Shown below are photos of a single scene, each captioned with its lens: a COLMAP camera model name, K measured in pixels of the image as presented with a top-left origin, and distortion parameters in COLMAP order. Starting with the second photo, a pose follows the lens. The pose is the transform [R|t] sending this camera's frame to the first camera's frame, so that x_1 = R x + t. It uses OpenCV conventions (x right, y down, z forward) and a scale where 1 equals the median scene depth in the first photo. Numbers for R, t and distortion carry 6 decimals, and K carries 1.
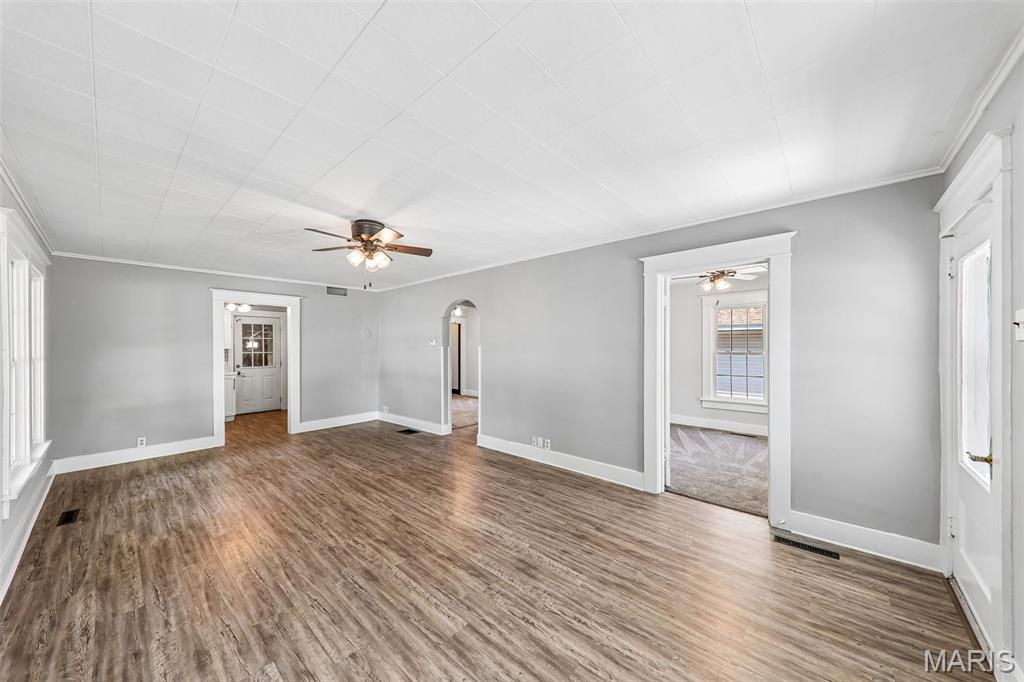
lens RADIAL K [[356.2, 0, 510.6], [0, 356.2, 340.5], [0, 0, 1]] dist [0.020474, -0.006512]
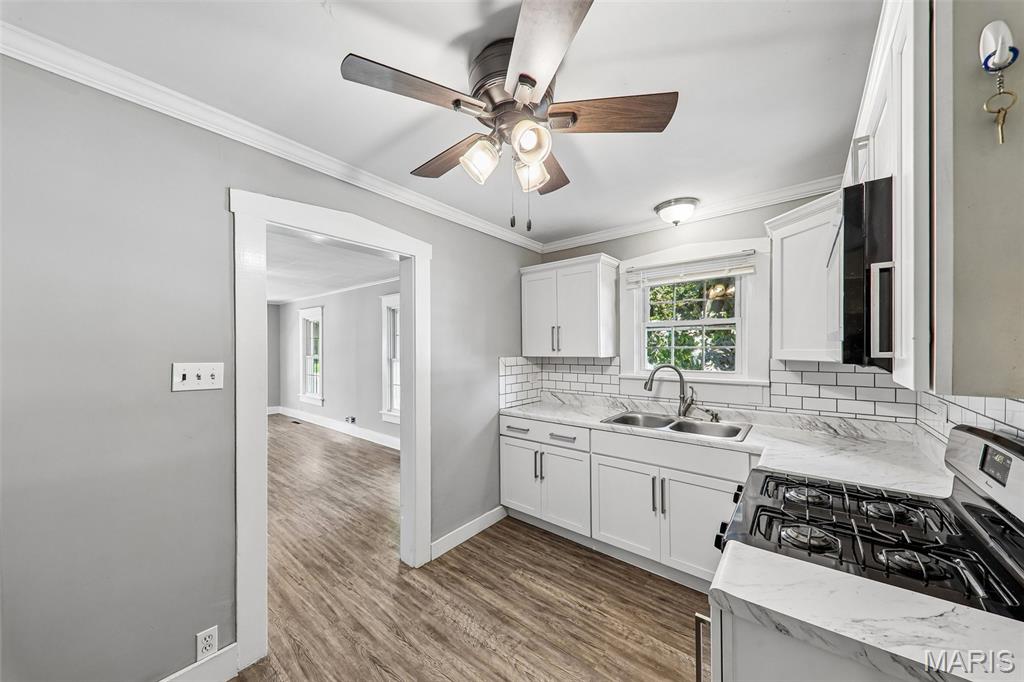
lens RADIAL K [[353.6, 0, 507.4], [0, 353.6, 348.8], [0, 0, 1]] dist [0.019439, -0.005879]
pose [[-0.999203, 0.010509, -0.038520, -1.485023], [0.011008, 0.999858, -0.012761, 0.029358], [0.038381, -0.013175, -0.999176, 2.392953]]
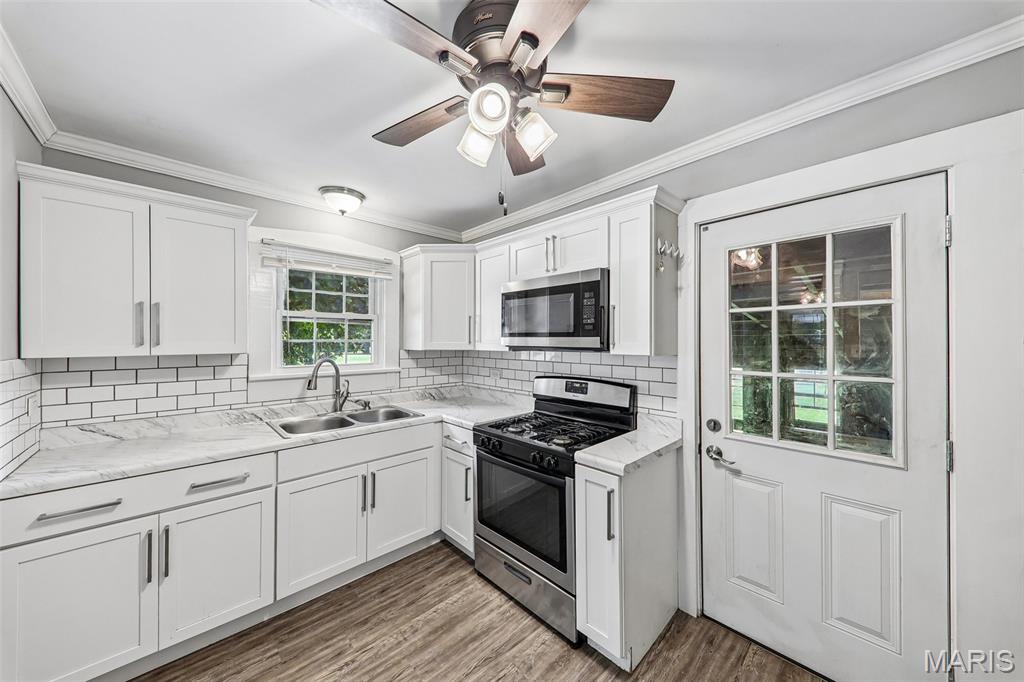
lens RADIAL K [[356.2, 0, 510.6], [0, 356.2, 340.5], [0, 0, 1]] dist [0.020474, -0.006512]
pose [[-0.086951, 0.002574, -0.996209, -1.157202], [0.015794, 0.999875, 0.001205, 0.025428], [0.996087, -0.015630, -0.086981, 2.046310]]
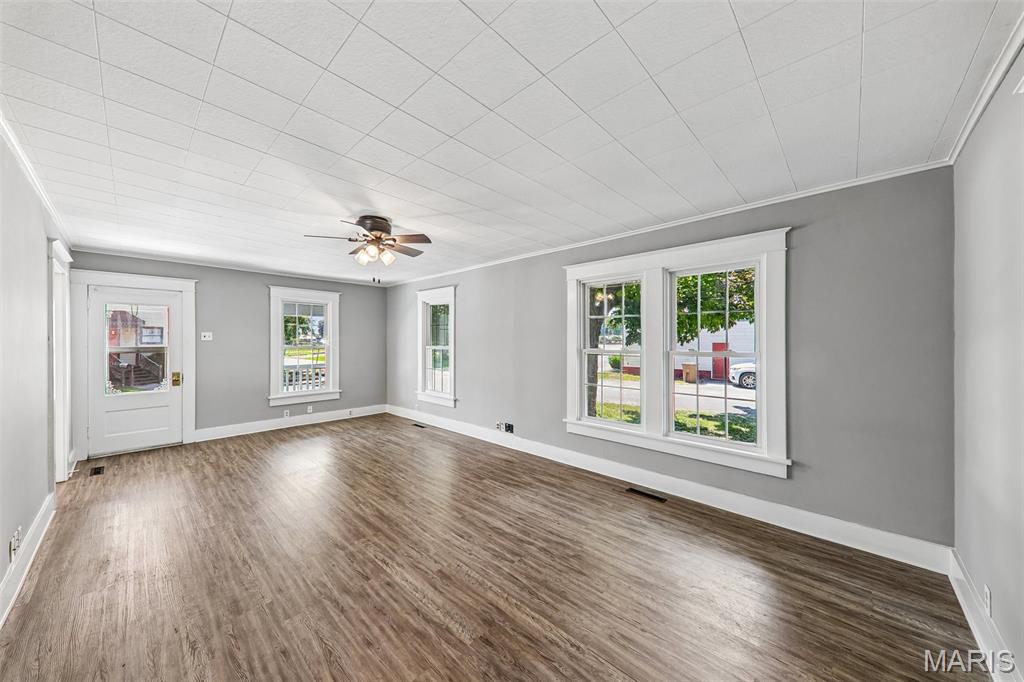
lens RADIAL K [[352.5, 0, 508.6], [0, 352.5, 342.2], [0, 0, 1]] dist [0.018319, -0.006147]
pose [[-0.999505, 0.003559, 0.031271, -0.789638], [0.003126, 0.999898, -0.013905, 0.037439], [-0.031318, -0.013800, -0.999414, 1.959819]]
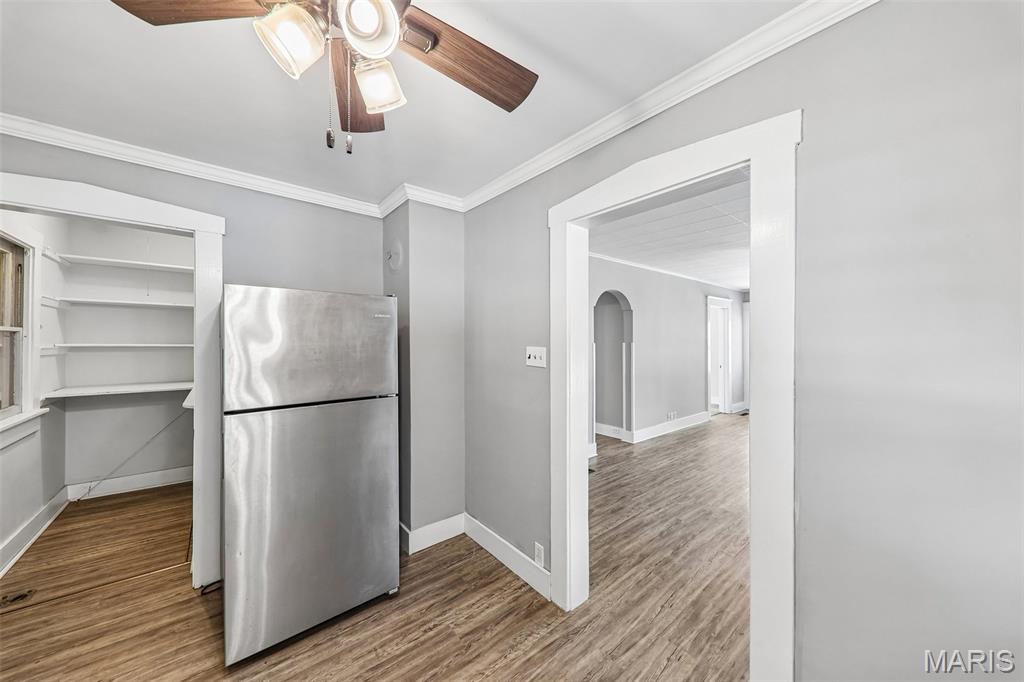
lens RADIAL K [[356.2, 0, 510.6], [0, 356.2, 340.5], [0, 0, 1]] dist [0.020474, -0.006512]
pose [[0.164234, 0.002683, 0.986418, -1.748064], [-0.017506, 0.999847, 0.000195, 0.025949], [-0.986266, -0.017300, 0.164256, 1.844683]]
